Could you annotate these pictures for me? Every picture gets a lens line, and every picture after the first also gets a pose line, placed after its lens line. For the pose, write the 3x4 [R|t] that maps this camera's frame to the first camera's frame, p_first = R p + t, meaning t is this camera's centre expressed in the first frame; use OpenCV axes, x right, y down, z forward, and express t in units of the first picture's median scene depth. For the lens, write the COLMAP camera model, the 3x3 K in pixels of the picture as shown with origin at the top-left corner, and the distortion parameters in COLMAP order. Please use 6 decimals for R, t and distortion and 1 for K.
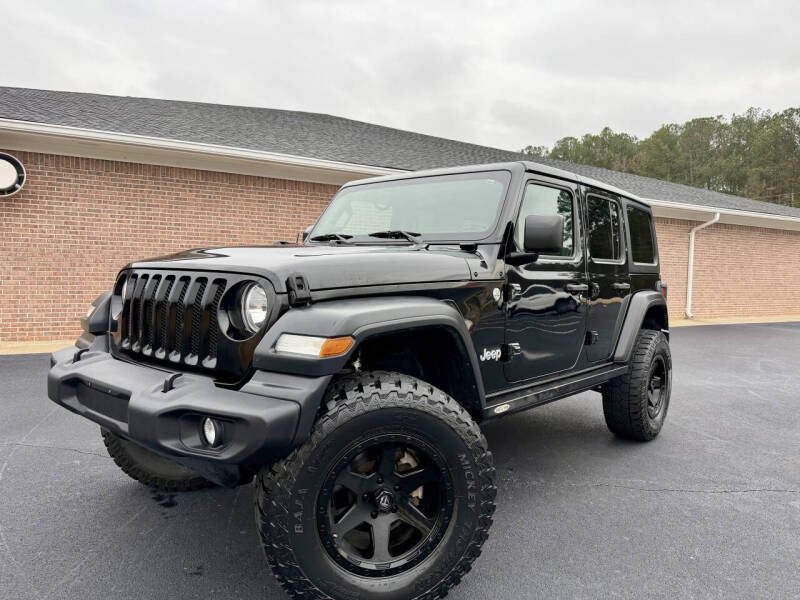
lens RADIAL K [[625.0, 0, 394.2], [0, 625.0, 302.5], [0, 0, 1]] dist [0.041116, -0.058374]
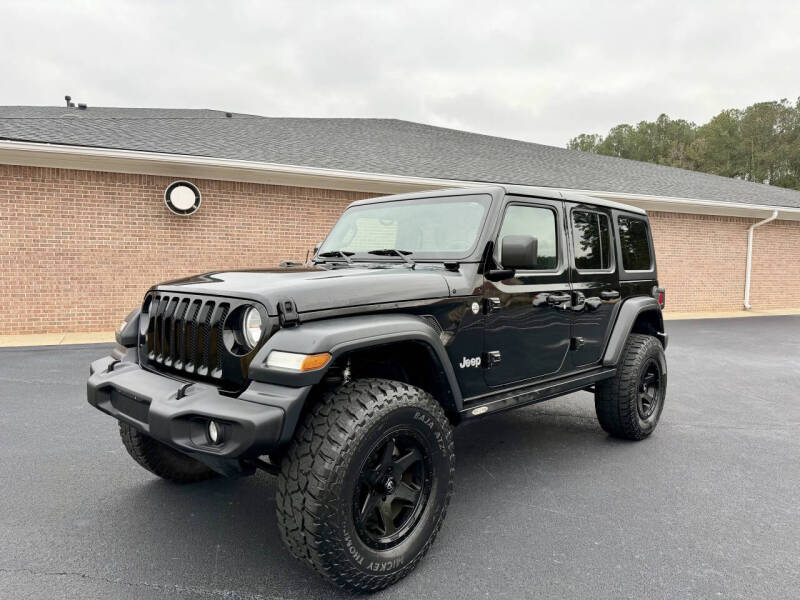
lens RADIAL K [[625.0, 0, 400.7], [0, 625.0, 308.2], [0, 0, 1]] dist [0.041116, -0.058374]
pose [[0.997431, -0.002533, -0.071591, 0.102486], [0.004091, 0.999758, 0.021633, -0.036809], [0.071519, -0.021871, 0.997199, -0.120376]]
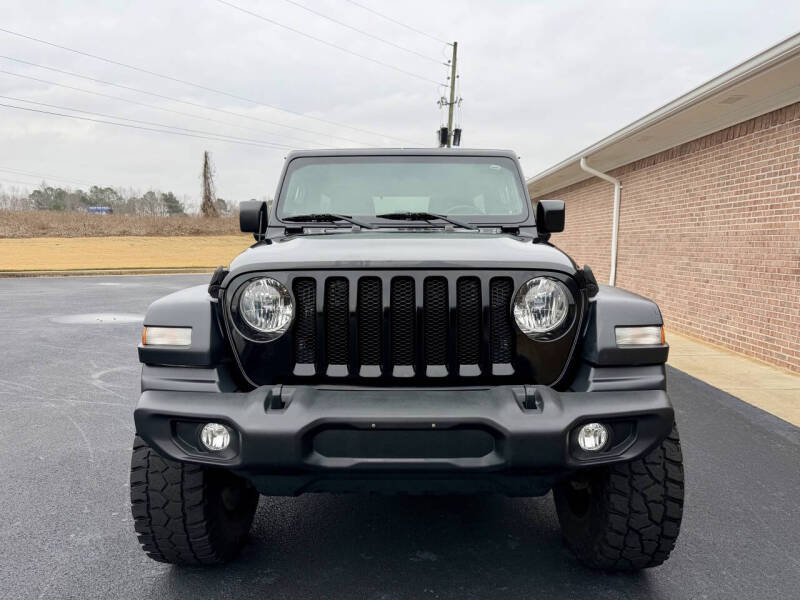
lens RADIAL K [[625.0, 0, 400.8], [0, 625.0, 298.8], [0, 0, 1]] dist [0.041116, -0.058374]
pose [[0.759558, -0.096454, 0.643248, -0.705897], [0.060036, 0.995119, 0.078324, -0.063078], [-0.647663, -0.020873, 0.761641, 0.286207]]
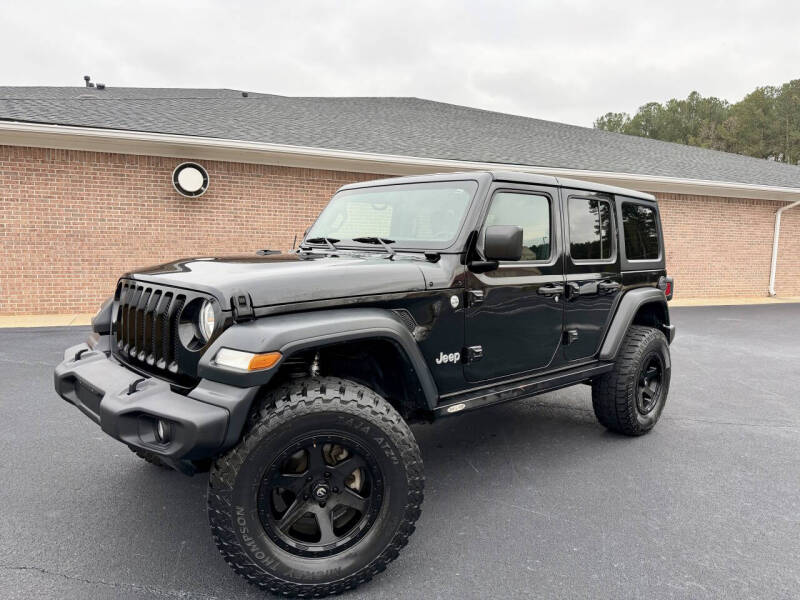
lens RADIAL K [[625.0, 0, 394.8], [0, 625.0, 312.9], [0, 0, 1]] dist [0.041116, -0.058374]
pose [[0.993382, 0.010599, -0.114369, 0.172351], [-0.003875, 0.998259, 0.058851, -0.052768], [0.114793, -0.058018, 0.991694, -0.066713]]
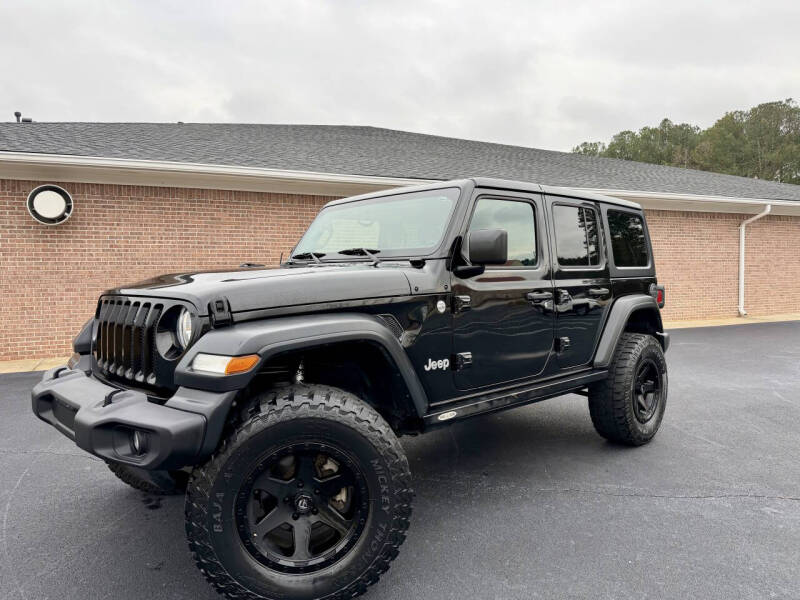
lens RADIAL K [[625.0, 0, 395.0], [0, 625.0, 297.4], [0, 0, 1]] dist [0.041116, -0.058374]
pose [[0.993487, -0.031581, -0.109483, 0.188768], [0.029918, 0.999411, -0.016793, -0.012982], [0.109949, 0.013408, 0.993847, -0.048990]]
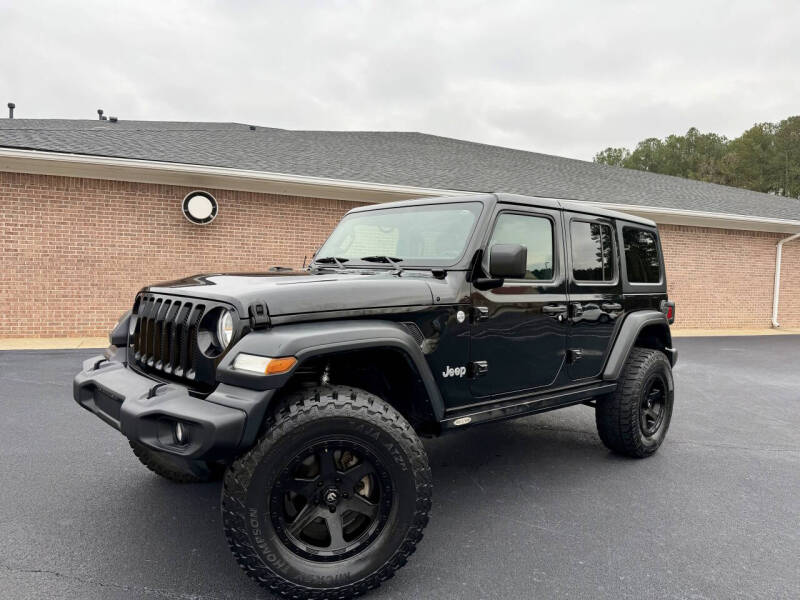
lens RADIAL K [[625.0, 0, 385.9], [0, 625.0, 303.9], [0, 0, 1]] dist [0.041116, -0.058374]
pose [[0.991403, 0.011998, -0.130289, 0.164425], [-0.012747, 0.999907, -0.004915, -0.027145], [0.130218, 0.006534, 0.991464, -0.101452]]
